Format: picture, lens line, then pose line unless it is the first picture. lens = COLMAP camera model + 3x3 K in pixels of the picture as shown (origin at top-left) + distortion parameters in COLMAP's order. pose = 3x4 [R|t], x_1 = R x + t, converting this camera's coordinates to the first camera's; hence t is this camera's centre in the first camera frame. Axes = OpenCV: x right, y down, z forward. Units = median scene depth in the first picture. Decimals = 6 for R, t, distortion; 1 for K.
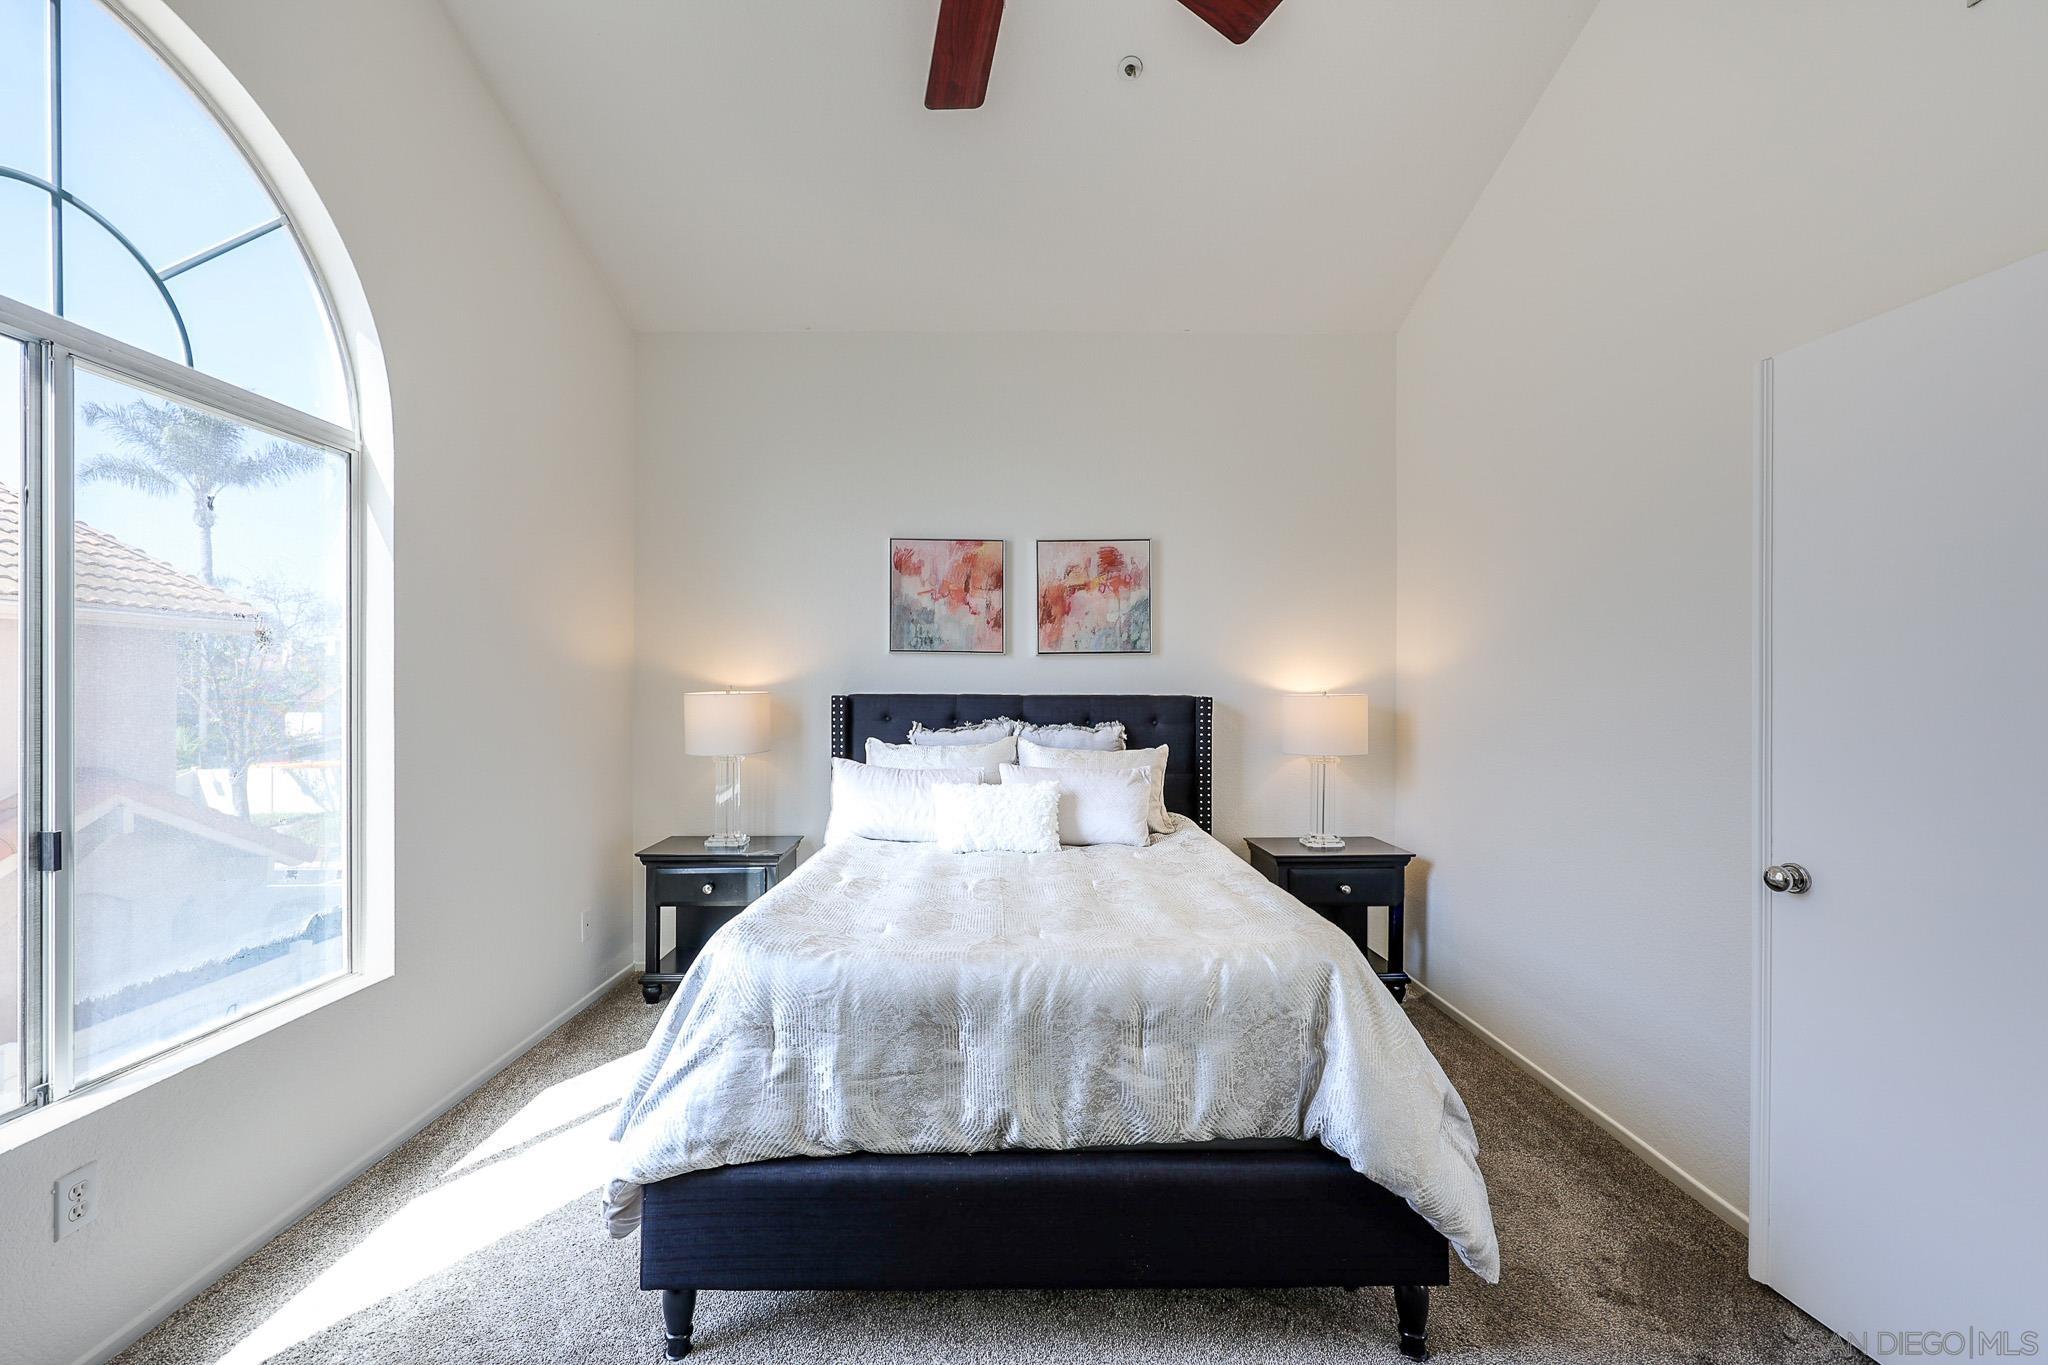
lens RADIAL K [[823.6, 0, 1021.5], [0, 823.6, 690.4], [0, 0, 1]] dist [-0.002319, 0.001400]
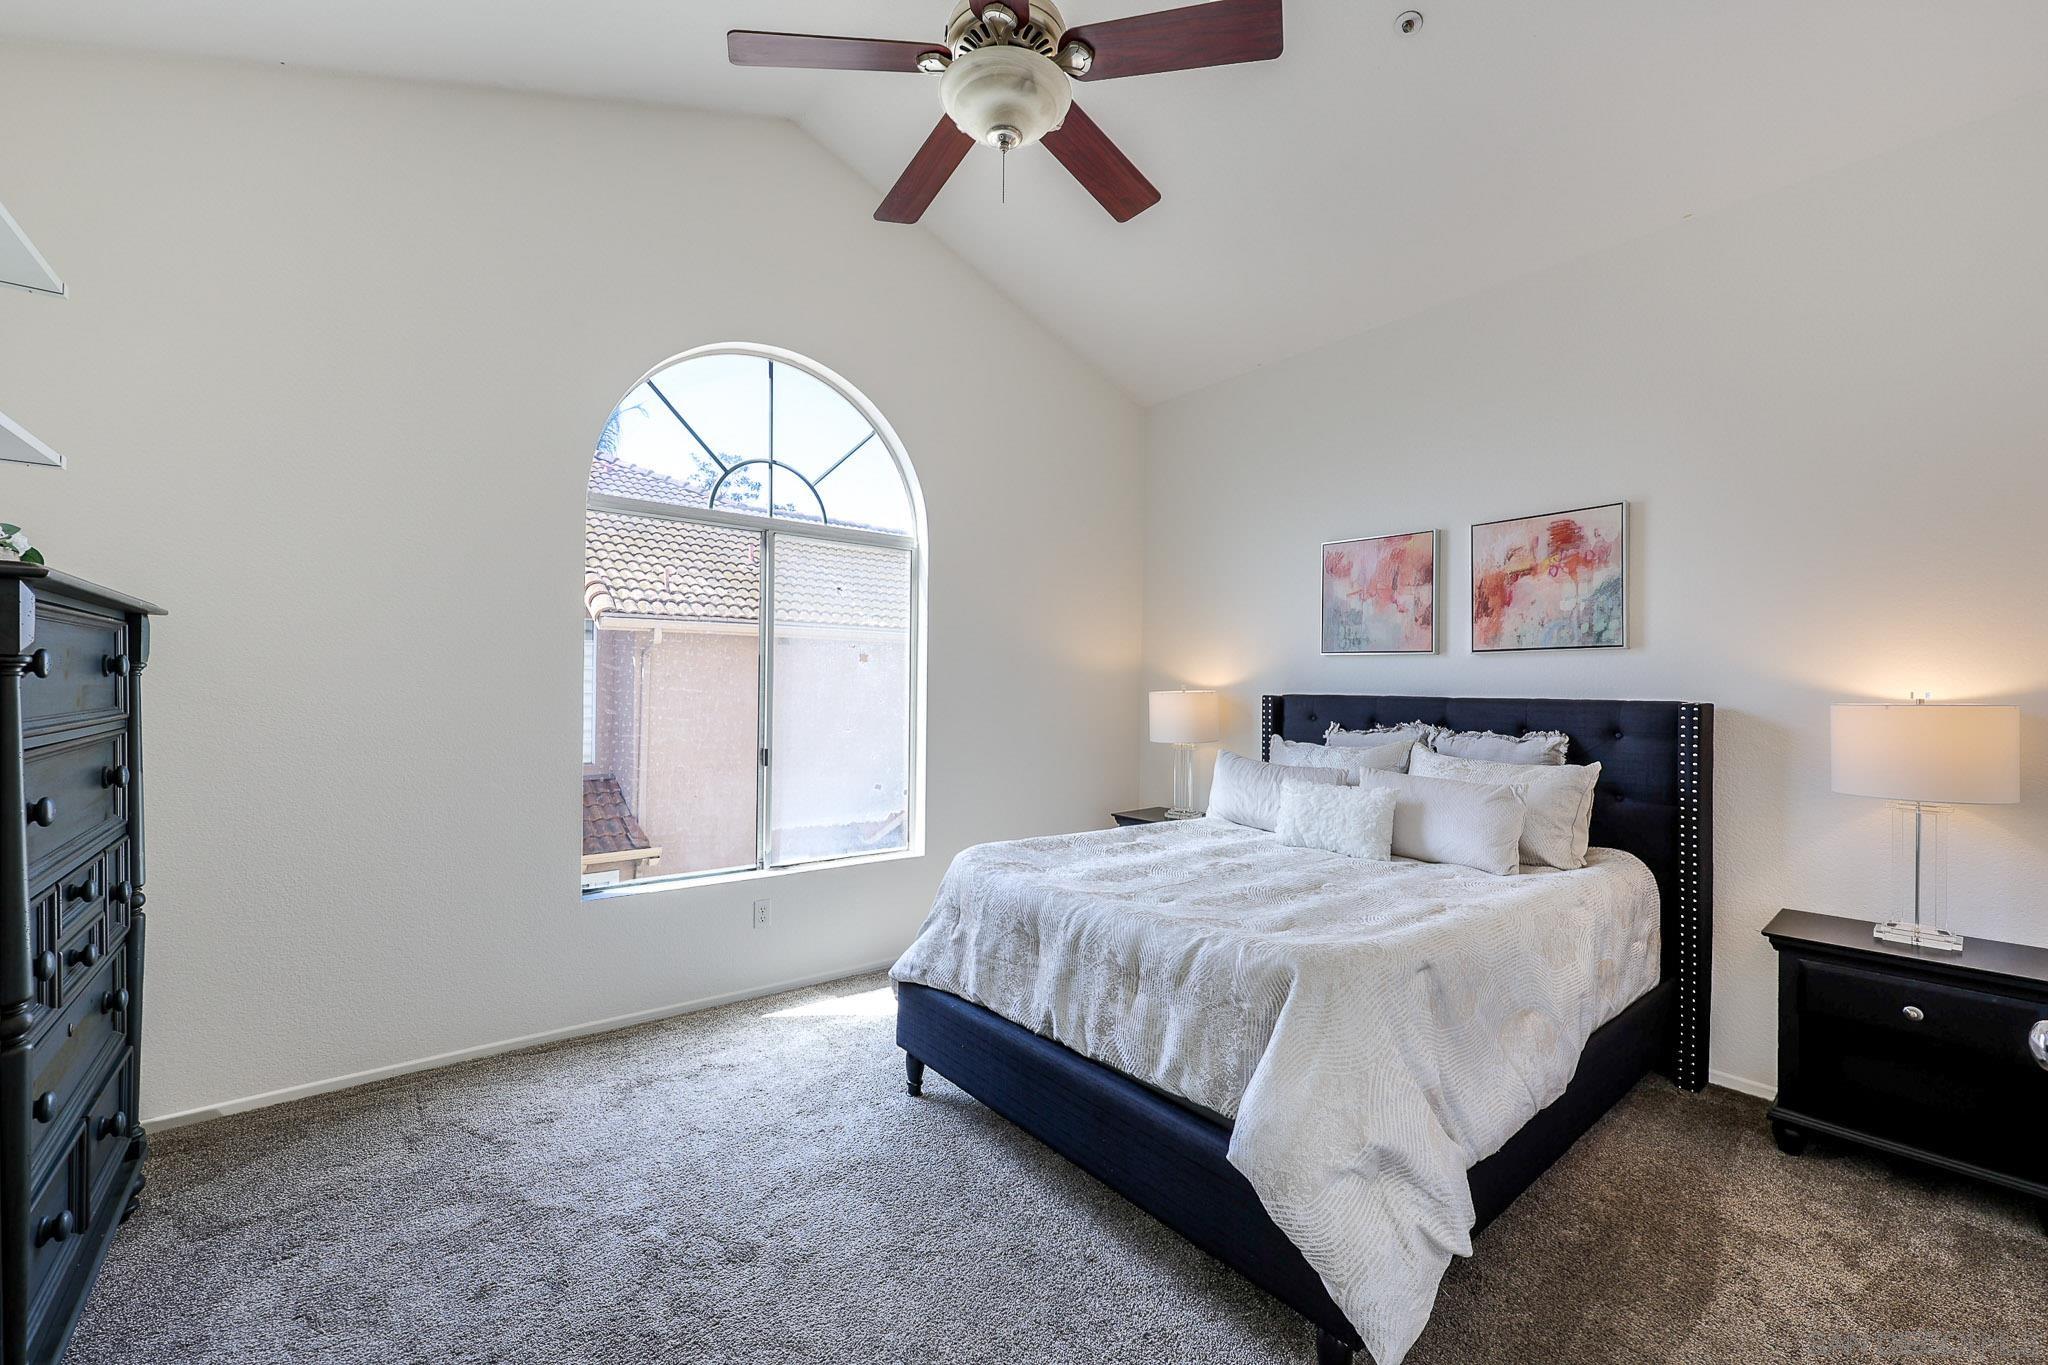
lens RADIAL K [[823.6, 0, 1019.1], [0, 823.6, 680.5], [0, 0, 1]] dist [-0.002319, 0.001400]
pose [[0.623843, -0.000062, -0.781550, 0.427924], [-0.011245, 0.999896, -0.009056, 0.000452], [0.781469, 0.014438, 0.623777, 0.061101]]
